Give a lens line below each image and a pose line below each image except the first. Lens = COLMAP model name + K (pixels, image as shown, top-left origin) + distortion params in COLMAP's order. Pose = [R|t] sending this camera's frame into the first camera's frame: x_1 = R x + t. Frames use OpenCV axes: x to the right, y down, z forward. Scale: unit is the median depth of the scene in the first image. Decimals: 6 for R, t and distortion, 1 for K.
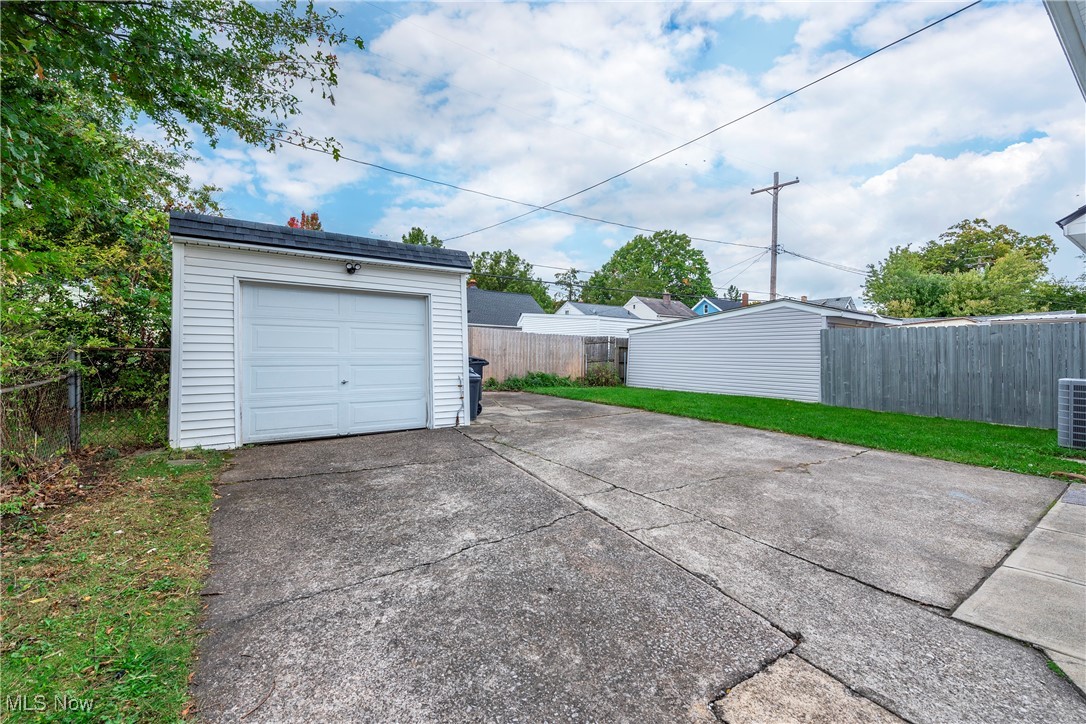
lens RADIAL K [[454.8, 0, 543.8], [0, 454.8, 350.9], [0, 0, 1]] dist [0.002874, -0.000543]
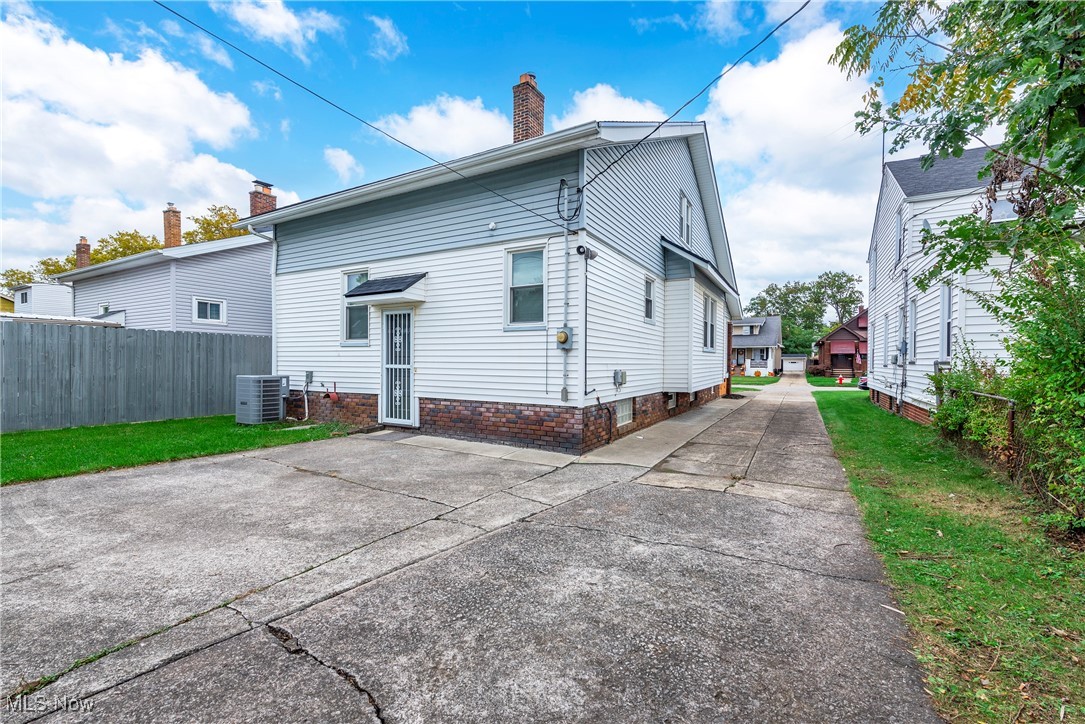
lens RADIAL K [[454.4, 0, 541.8], [0, 454.4, 360.5], [0, 0, 1]] dist [0.002874, -0.000543]
pose [[-0.432826, -0.017225, 0.901313, -0.884512], [-0.015678, 0.999810, 0.011579, -0.026323], [-0.901341, -0.009120, -0.433014, 1.472617]]
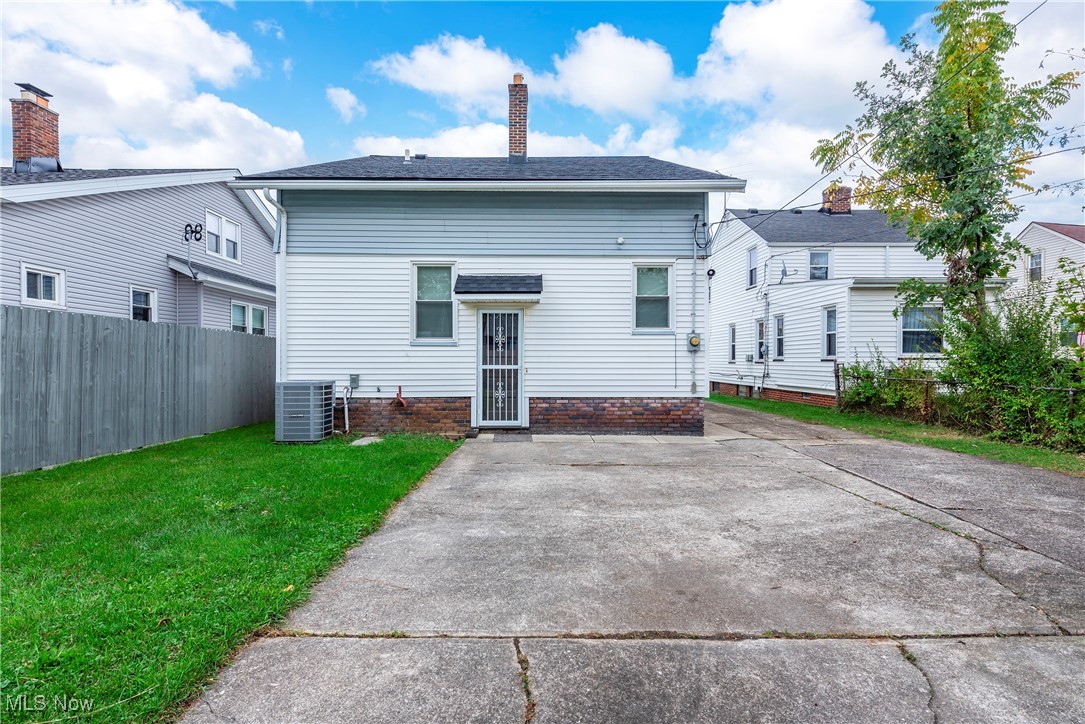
lens RADIAL K [[508.7, 0, 543.5], [0, 508.7, 360.2], [0, 0, 1]] dist [0.002115, -0.000616]
pose [[-0.830094, -0.014949, 0.557423, -0.052831], [-0.014796, 0.999879, 0.004782, -0.006815], [-0.557427, -0.004278, -0.830215, 3.136533]]
